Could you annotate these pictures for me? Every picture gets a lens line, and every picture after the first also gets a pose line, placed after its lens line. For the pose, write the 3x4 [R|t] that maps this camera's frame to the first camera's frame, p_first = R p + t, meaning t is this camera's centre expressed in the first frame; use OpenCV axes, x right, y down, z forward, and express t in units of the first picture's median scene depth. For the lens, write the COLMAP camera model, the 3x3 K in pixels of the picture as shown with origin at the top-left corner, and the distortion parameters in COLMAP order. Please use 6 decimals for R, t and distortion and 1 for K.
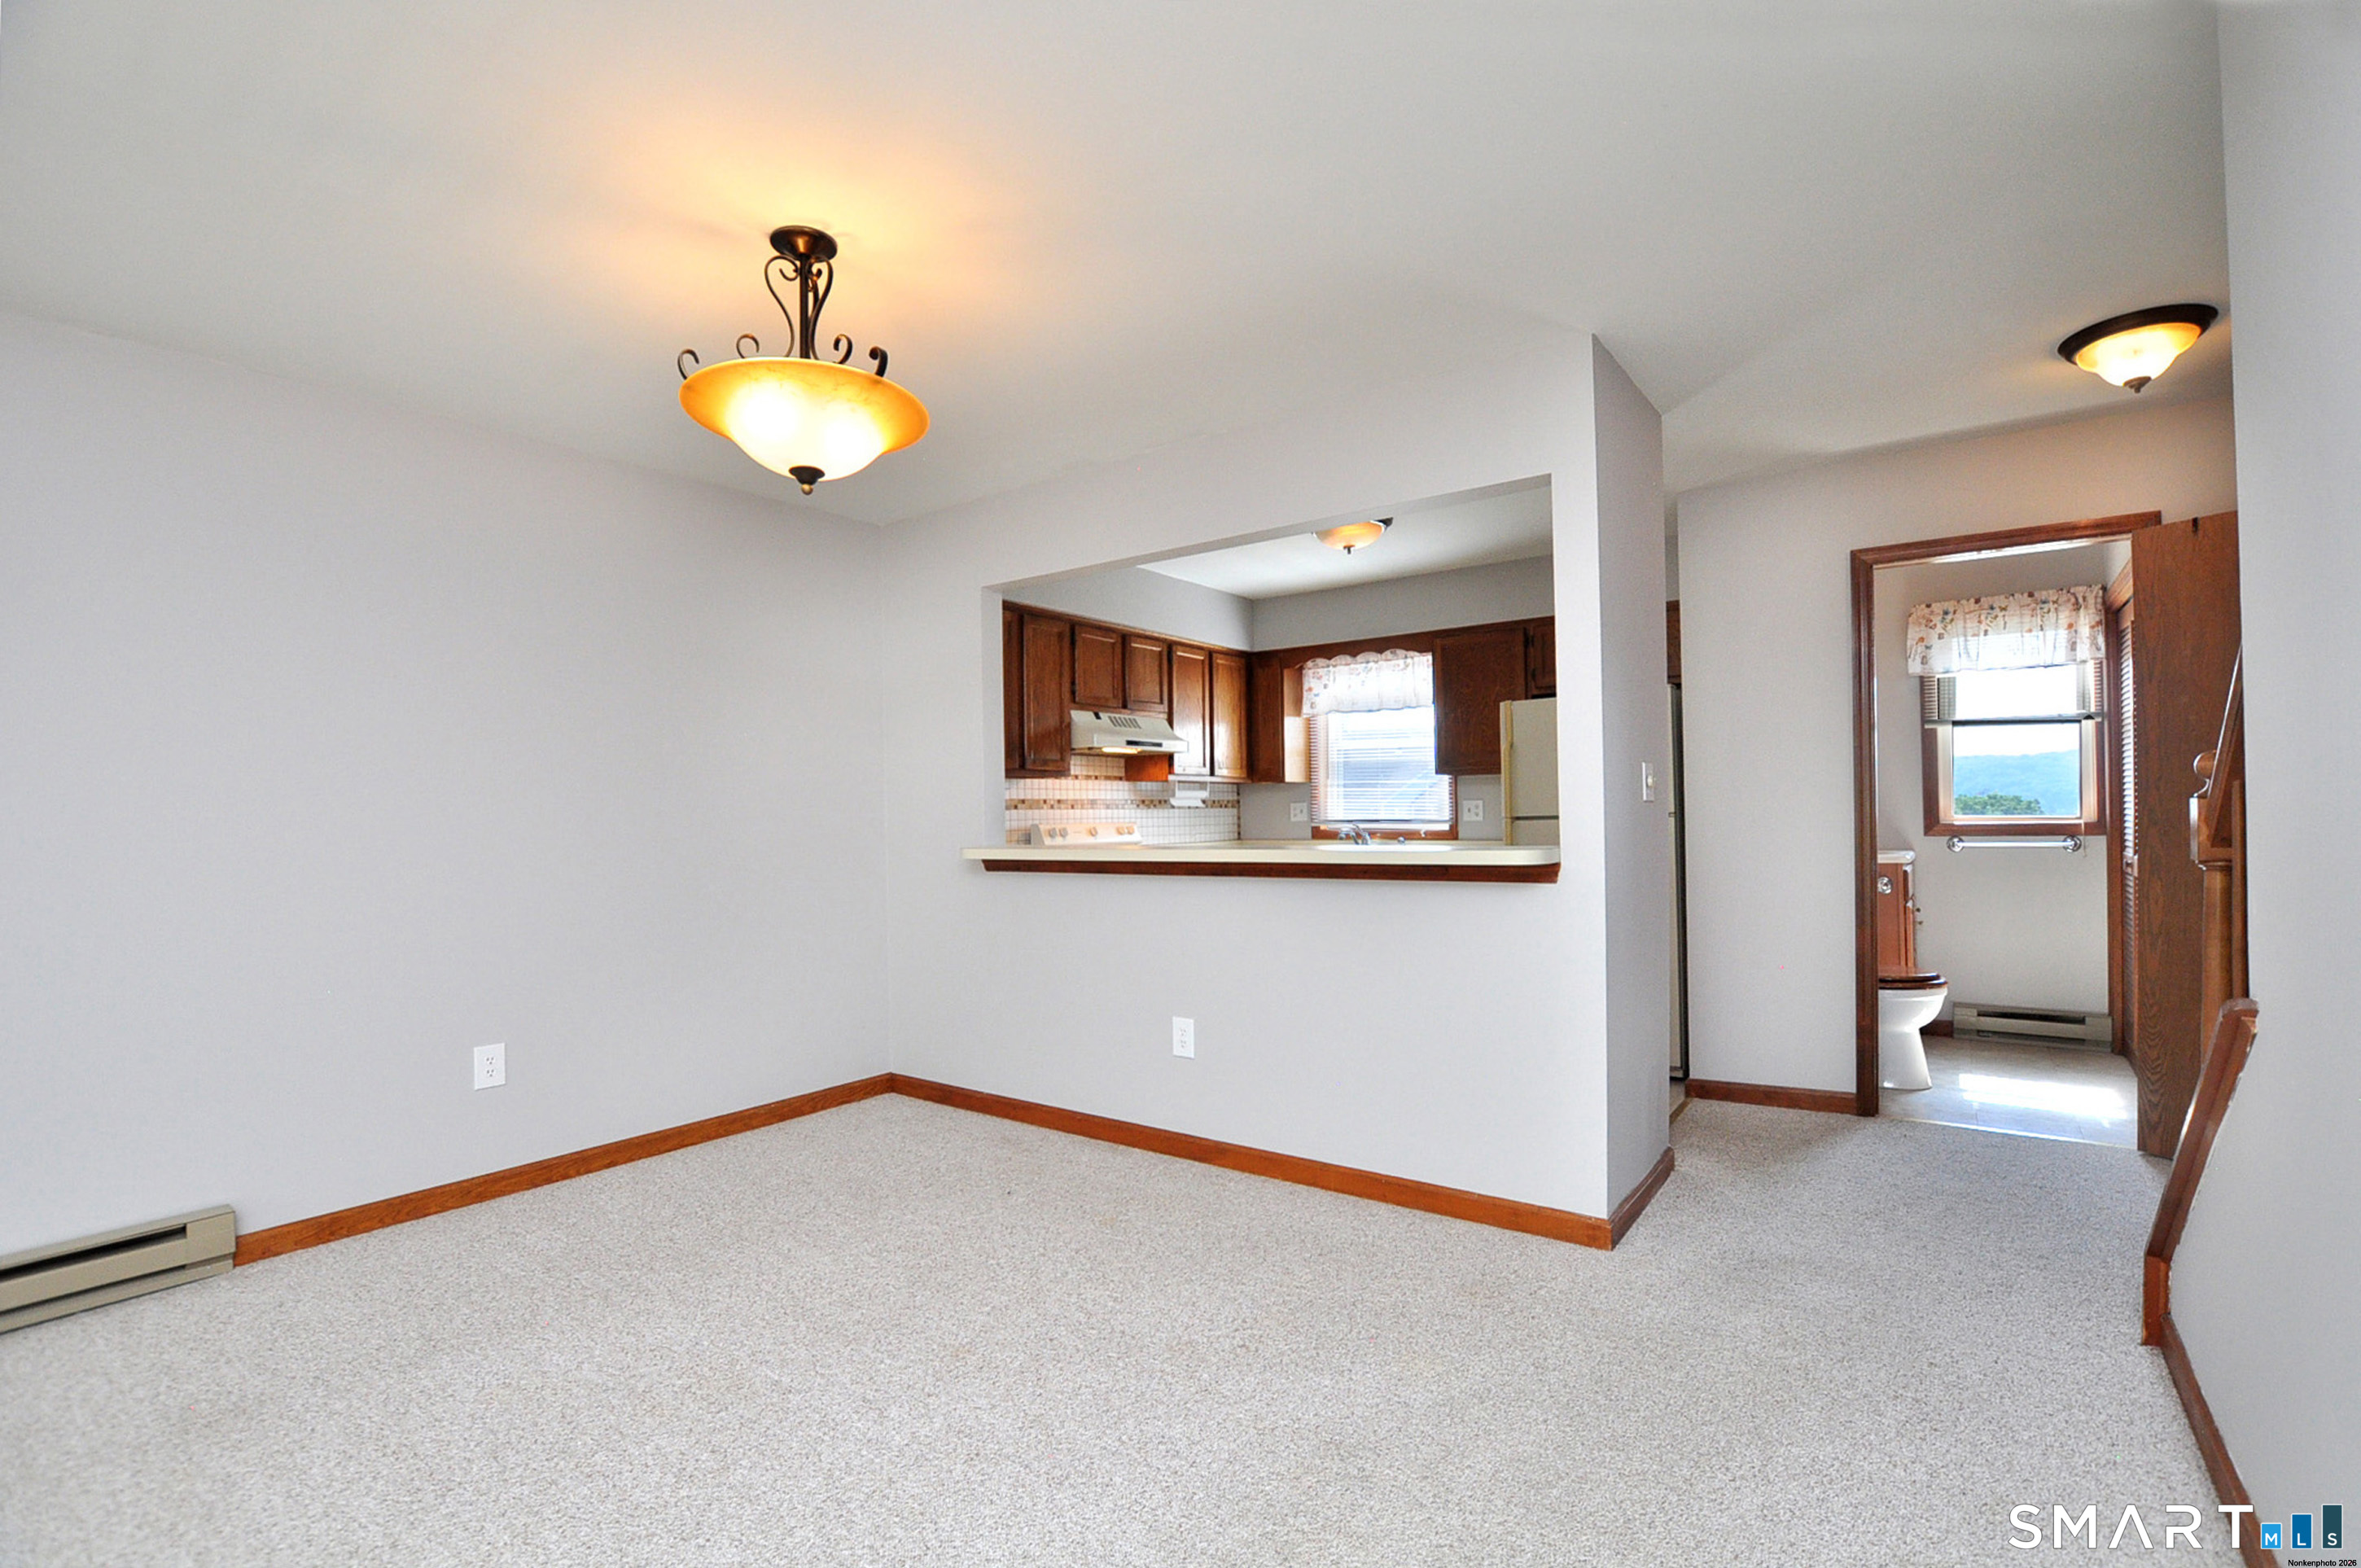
lens RADIAL K [[1066.1, 0, 1181.1], [0, 1066.1, 802.2], [0, 0, 1]] dist [-0.027329, 0.002153]
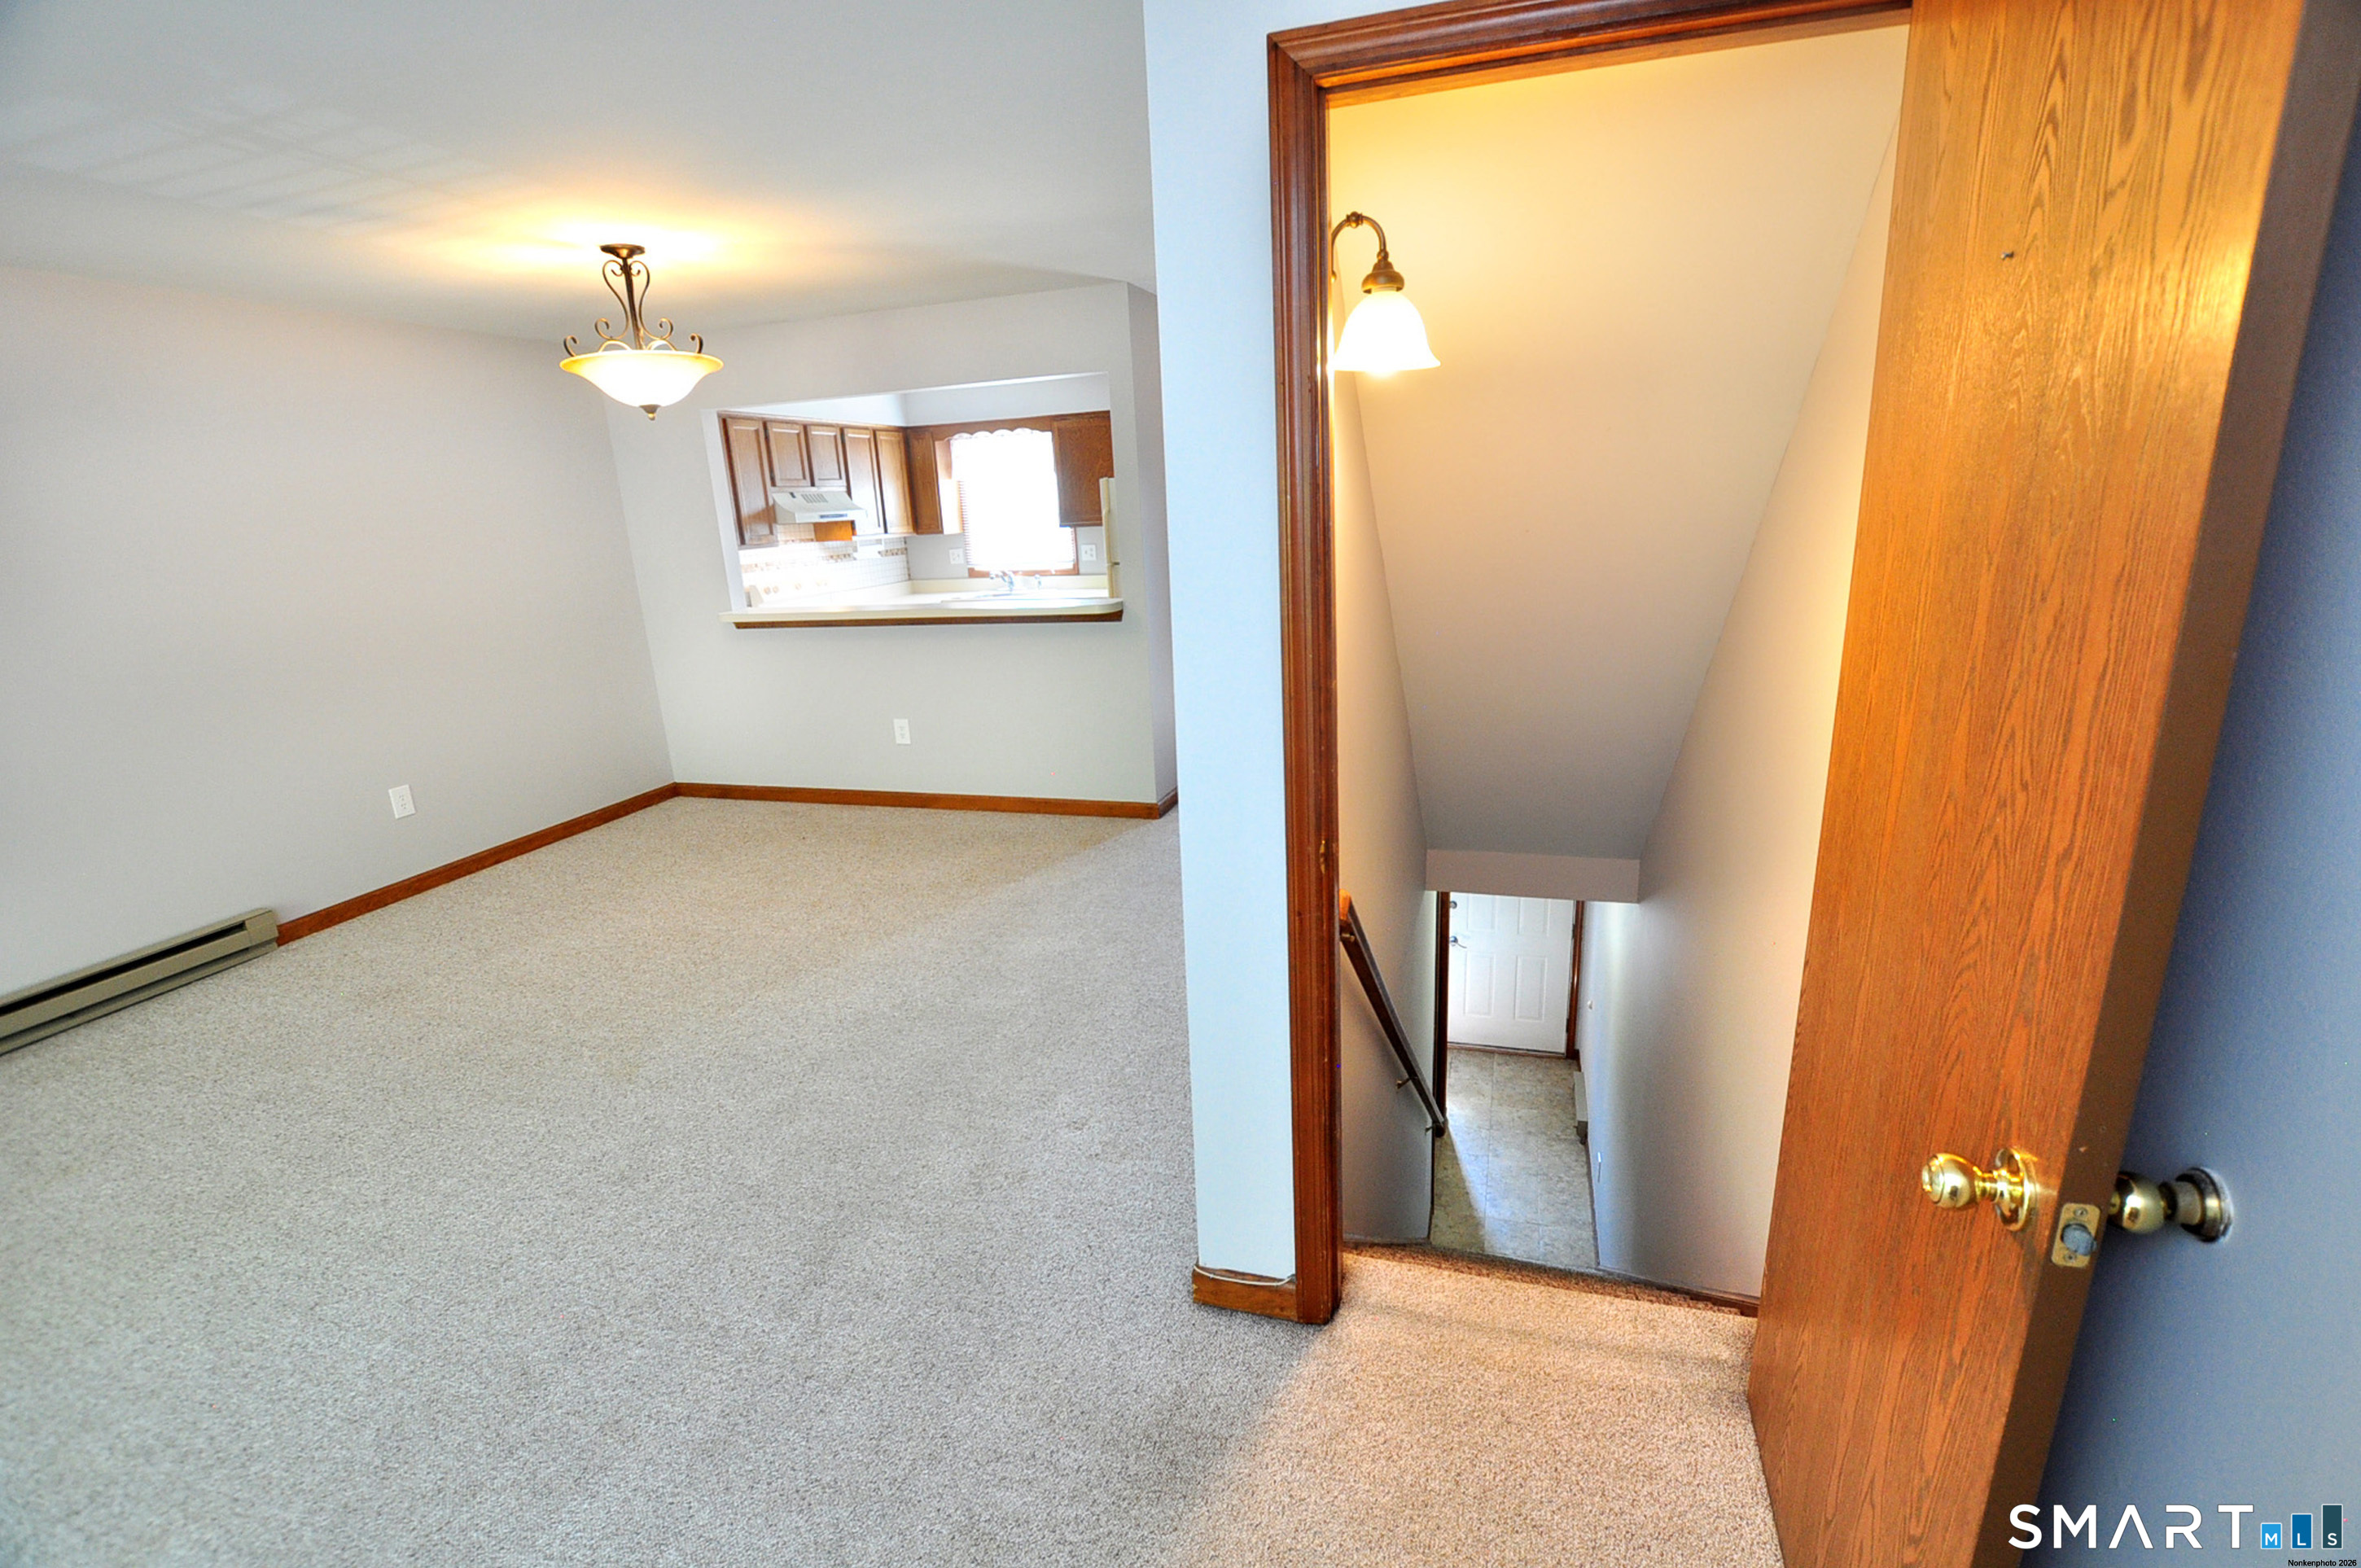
lens RADIAL K [[1066.1, 0, 1199.4], [0, 1066.1, 794.2], [0, 0, 1]] dist [-0.027329, 0.002153]
pose [[0.941446, -0.116824, 0.316279, -0.063157], [0.027583, 0.961596, 0.273079, -0.069810], [-0.336035, -0.248365, 0.908513, -0.391877]]
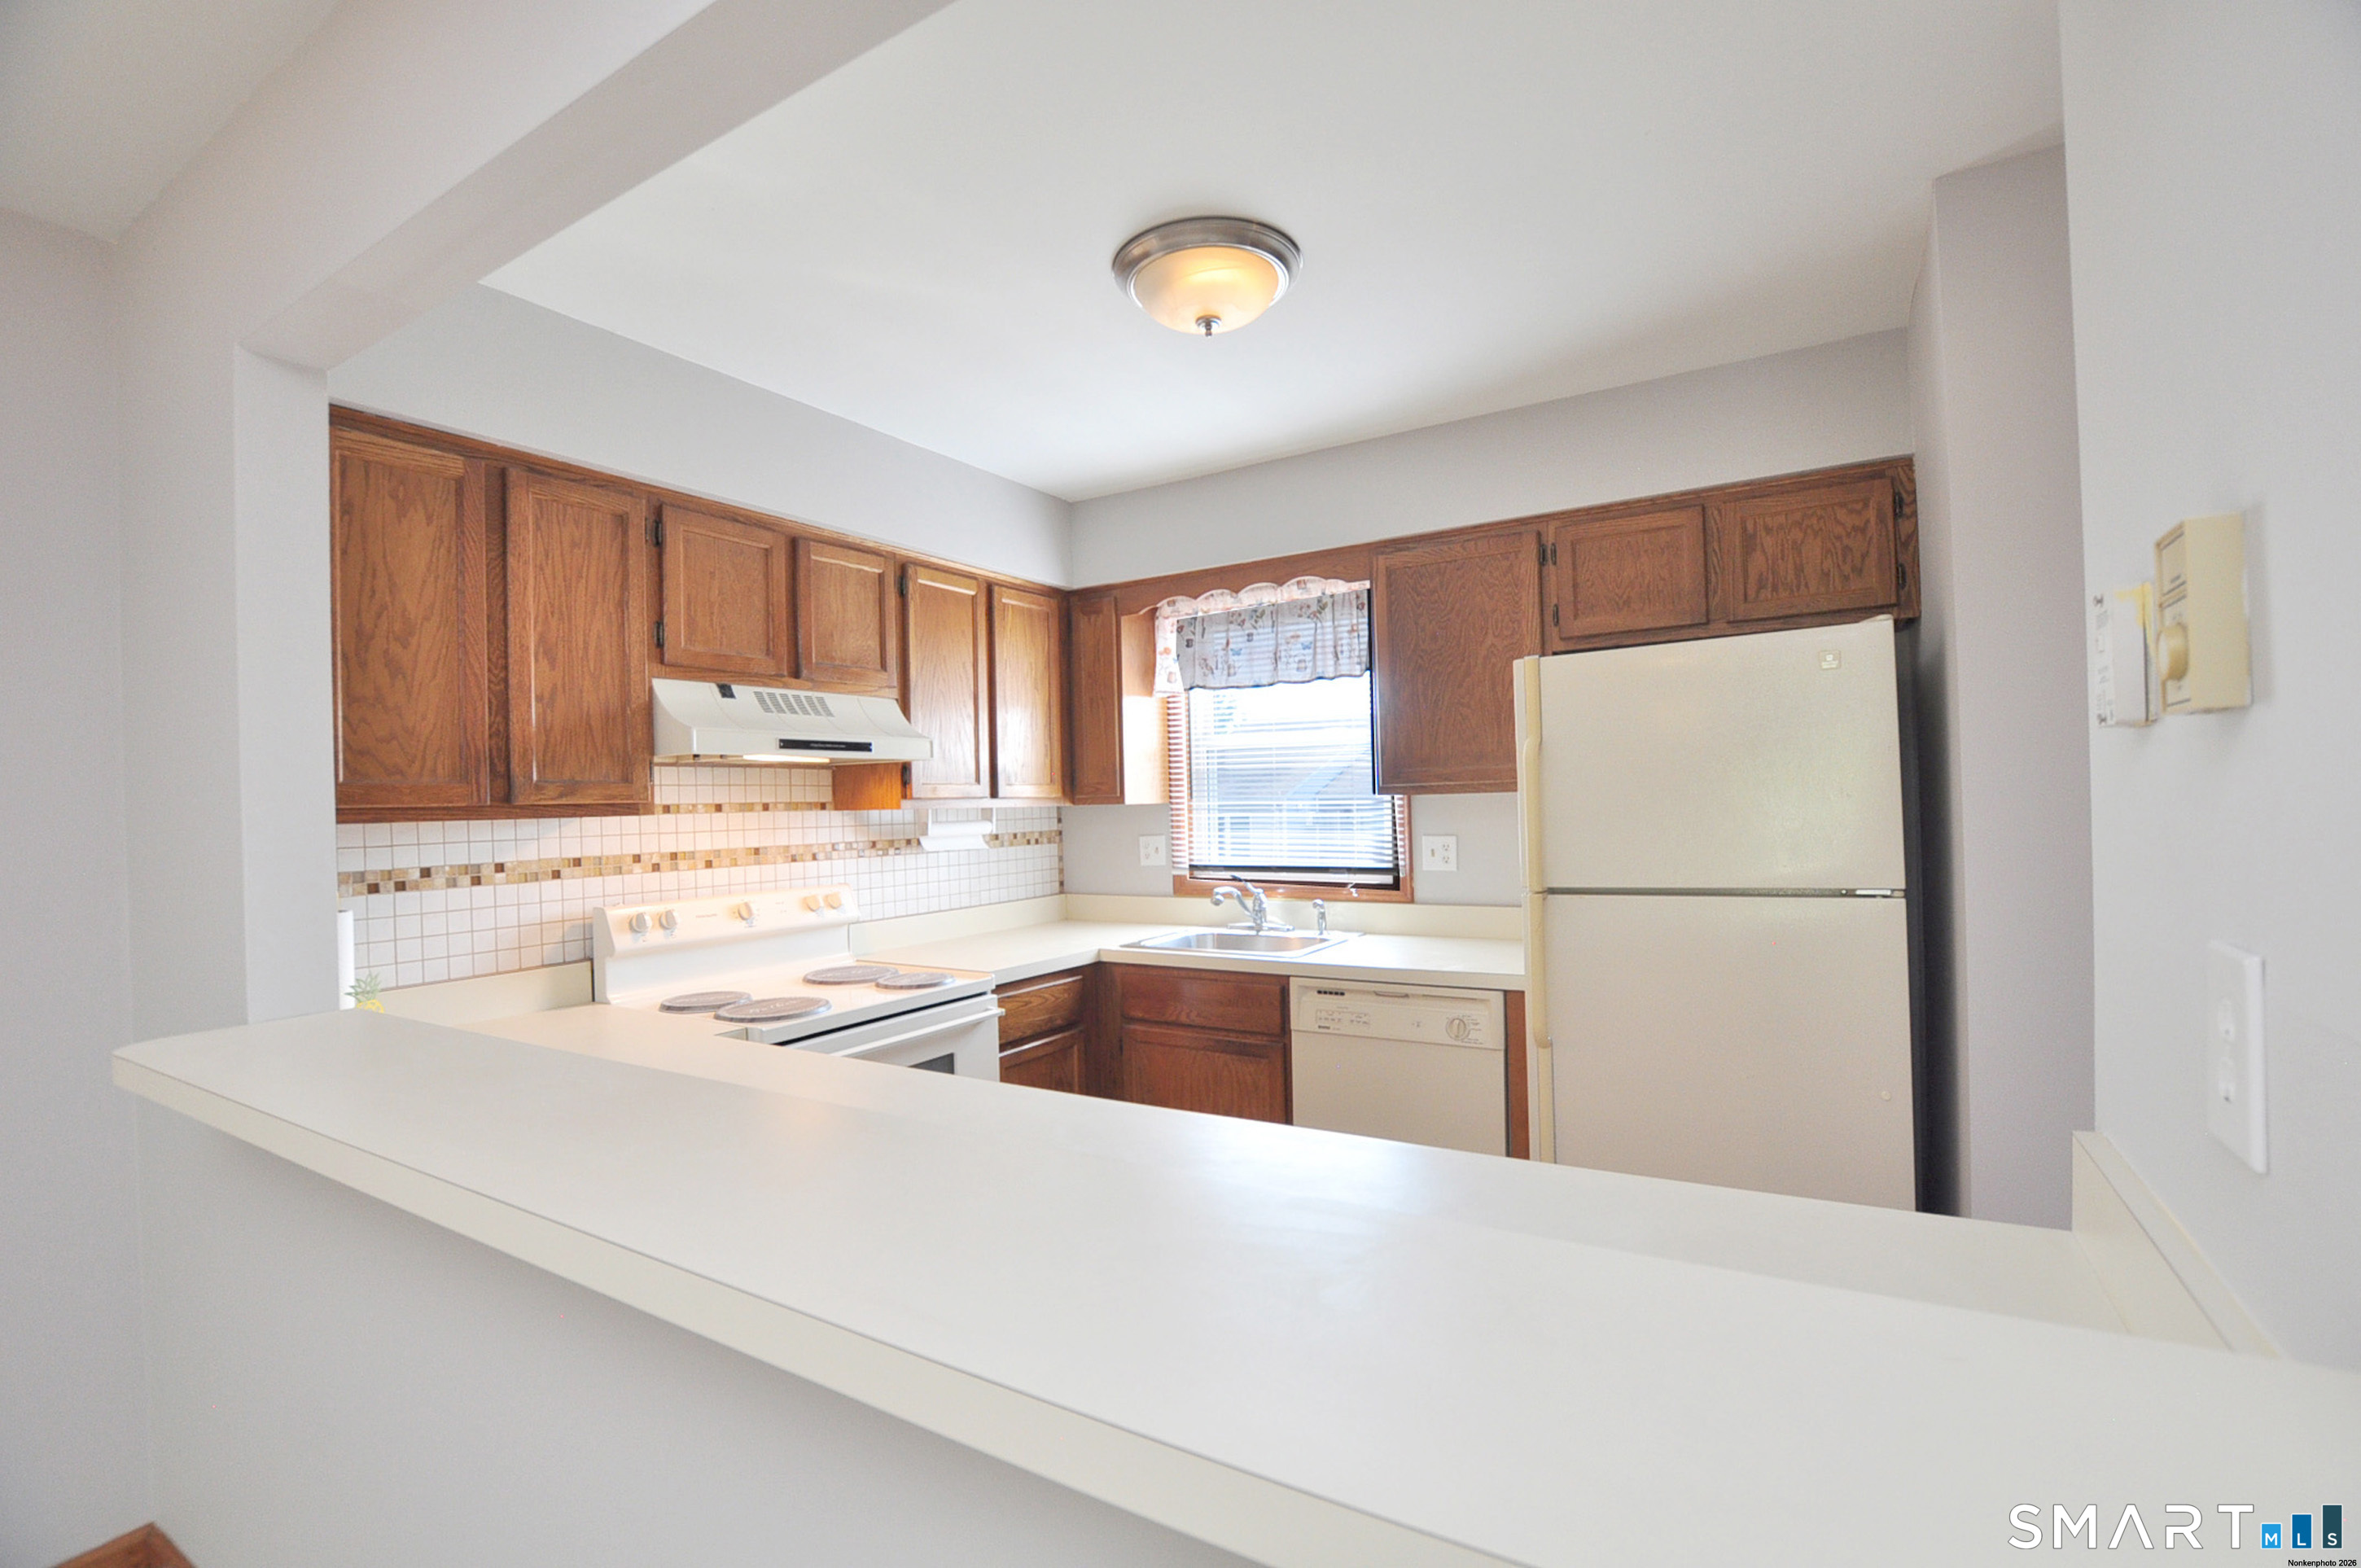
lens RADIAL K [[1066.1, 0, 1185.9], [0, 1066.1, 808.4], [0, 0, 1]] dist [-0.027329, 0.002153]
pose [[0.996220, -0.012187, 0.086009, 0.094469], [0.010990, 0.999836, 0.014375, -0.029894], [-0.086170, -0.013375, 0.996191, 0.476199]]
